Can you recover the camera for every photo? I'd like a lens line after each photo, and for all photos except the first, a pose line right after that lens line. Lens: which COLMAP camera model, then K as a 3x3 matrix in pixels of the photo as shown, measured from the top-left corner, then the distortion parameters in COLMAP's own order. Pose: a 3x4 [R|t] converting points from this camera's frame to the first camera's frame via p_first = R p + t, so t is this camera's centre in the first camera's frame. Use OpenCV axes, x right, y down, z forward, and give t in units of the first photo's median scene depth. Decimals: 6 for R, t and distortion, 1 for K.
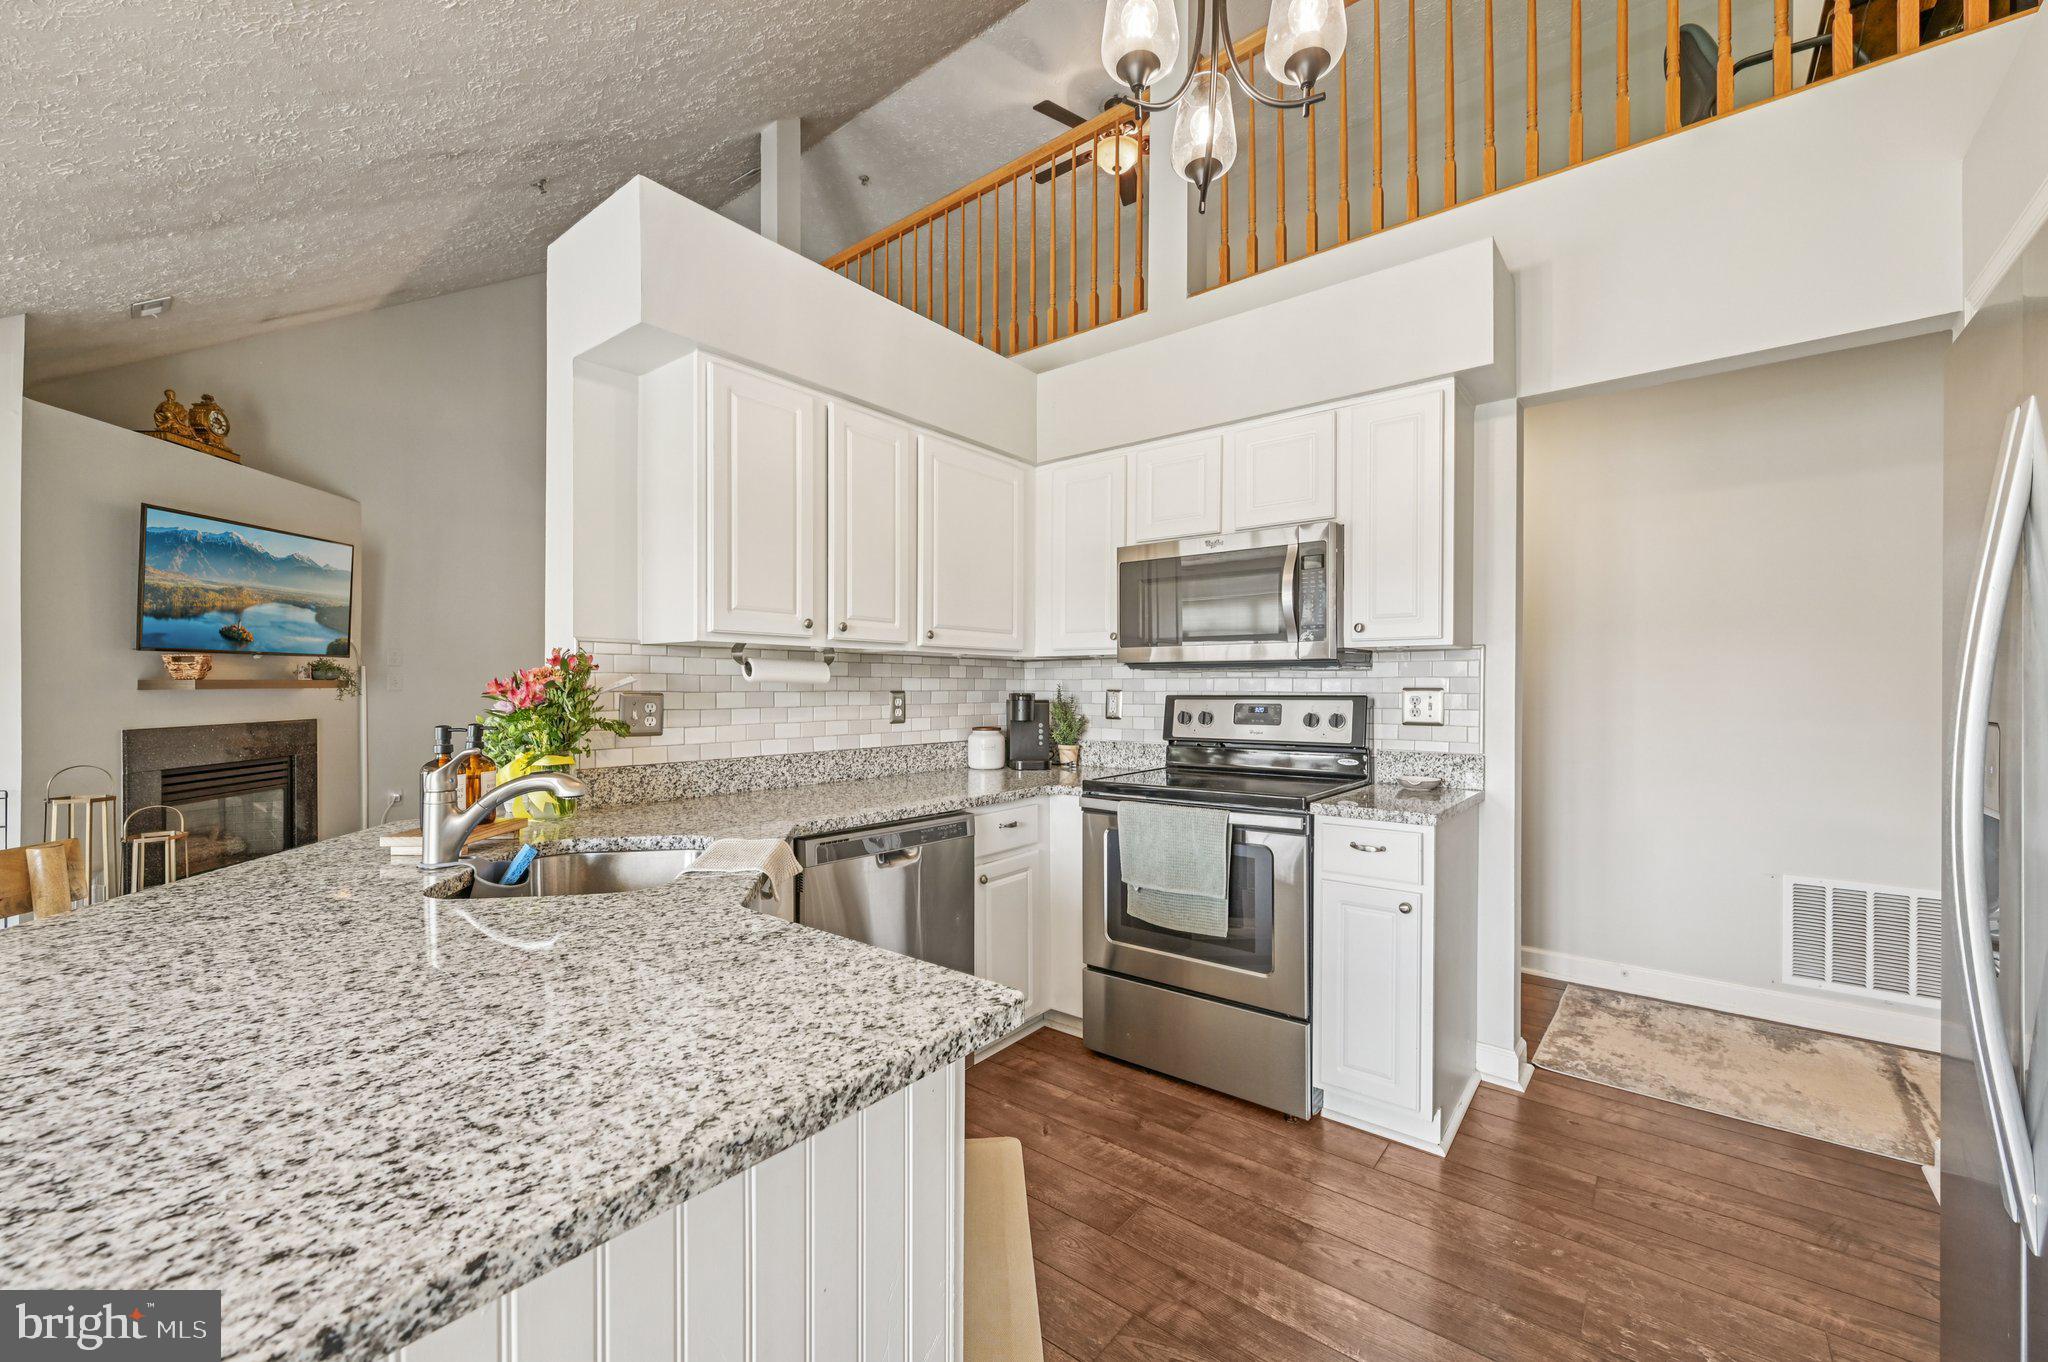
lens RADIAL K [[809.9, 0, 1034.1], [0, 809.9, 689.0], [0, 0, 1]] dist [-0.003146, -0.000019]
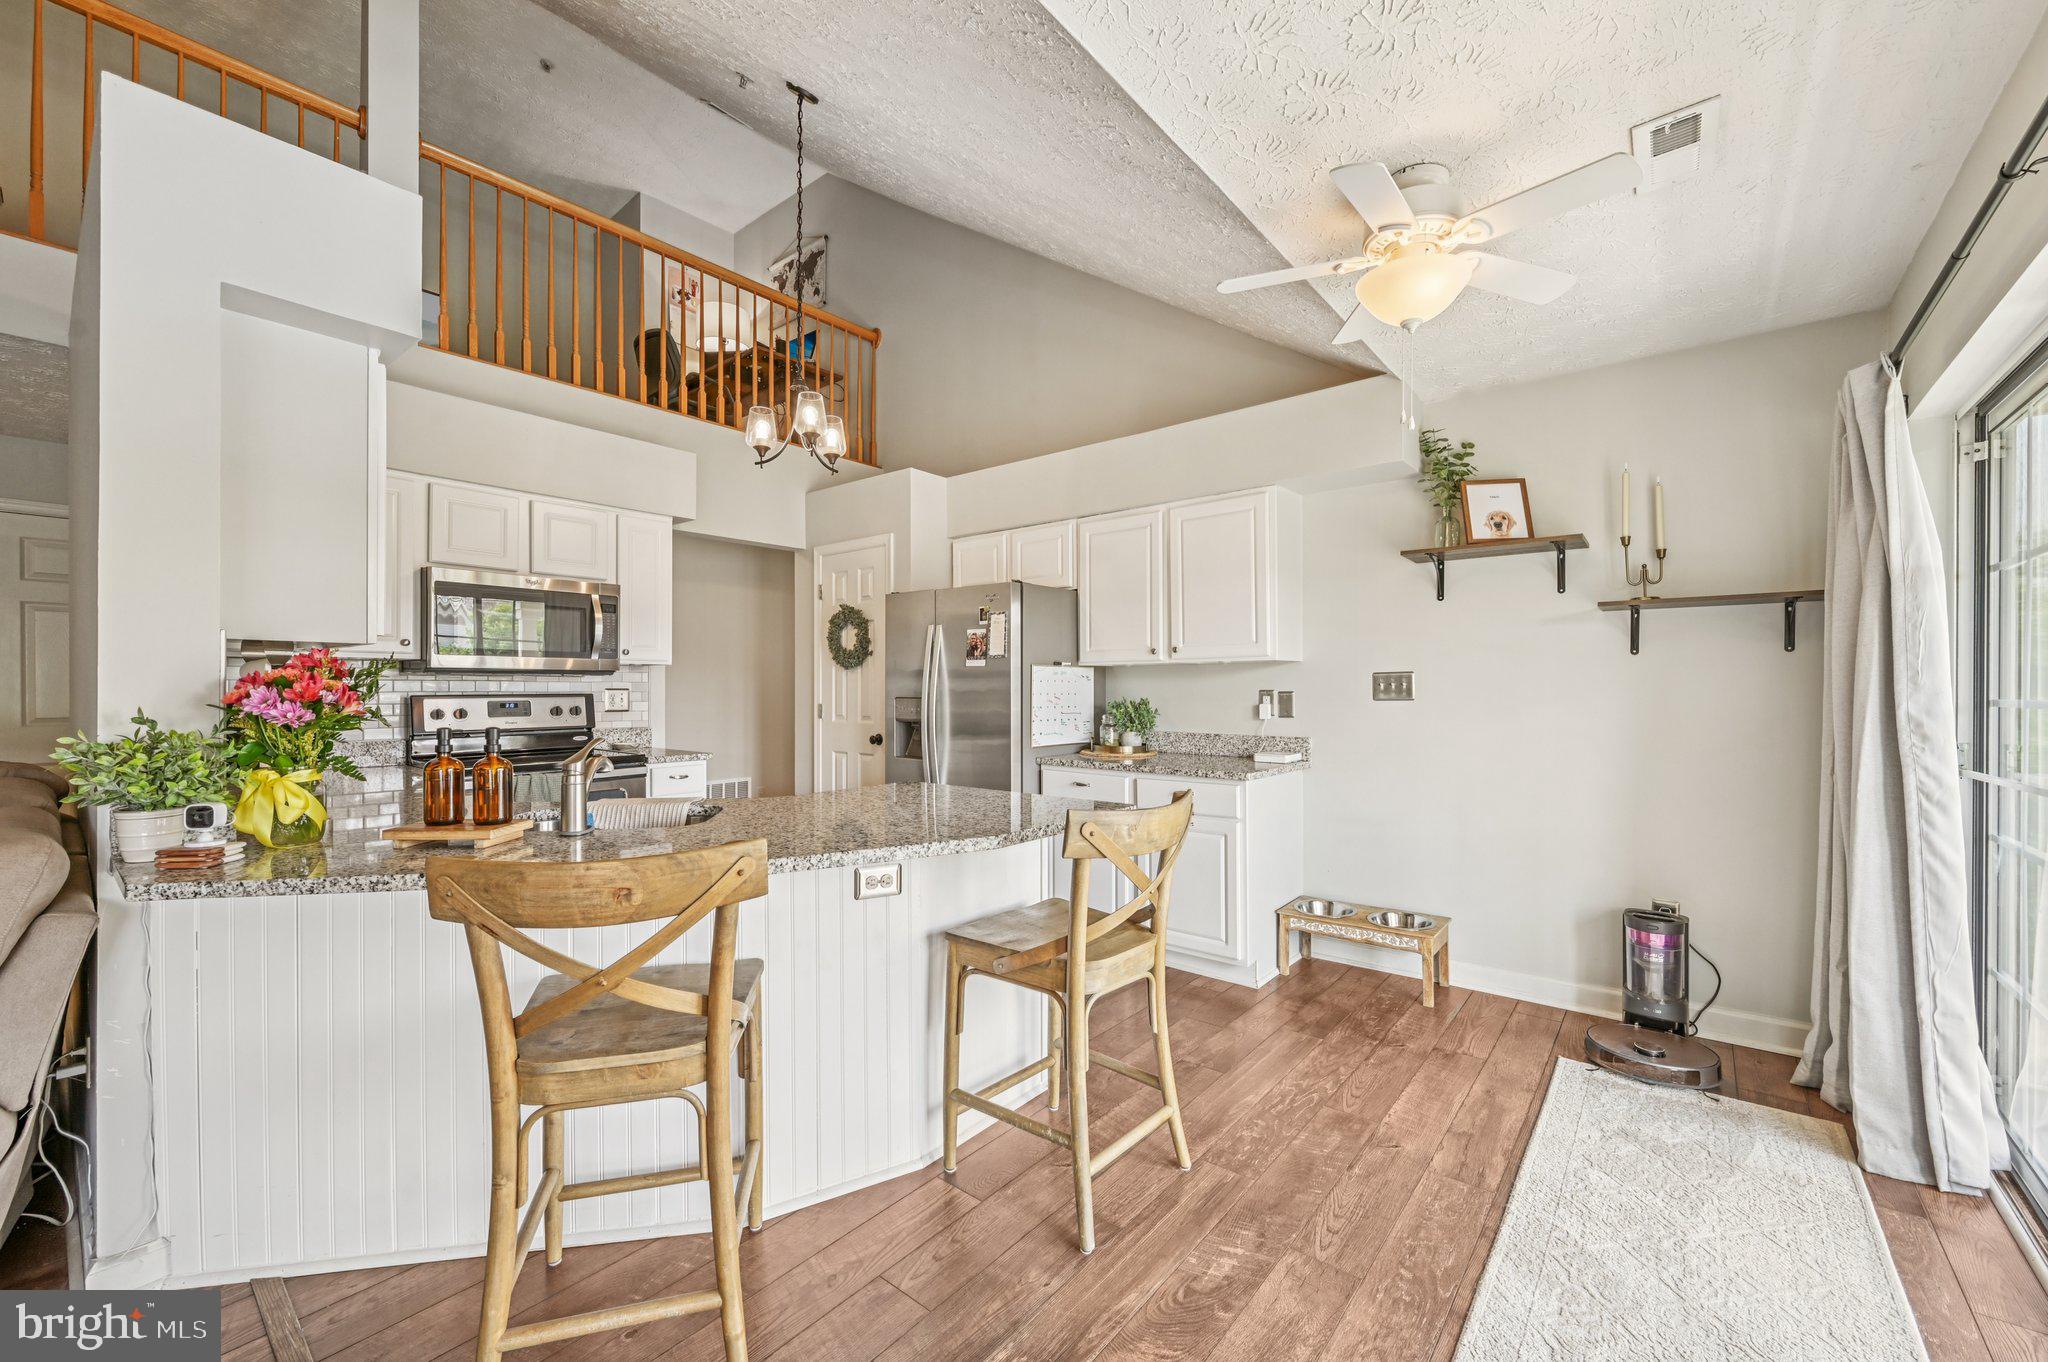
lens RADIAL K [[803.2, 0, 1026.6], [0, 803.2, 689.4], [0, 0, 1]] dist [-0.002230, -0.000197]
pose [[0.015476, -0.003965, 0.999872, -1.109939], [-0.001075, 0.999991, 0.003982, -0.007098], [-0.999880, -0.001136, 0.015471, 0.157393]]
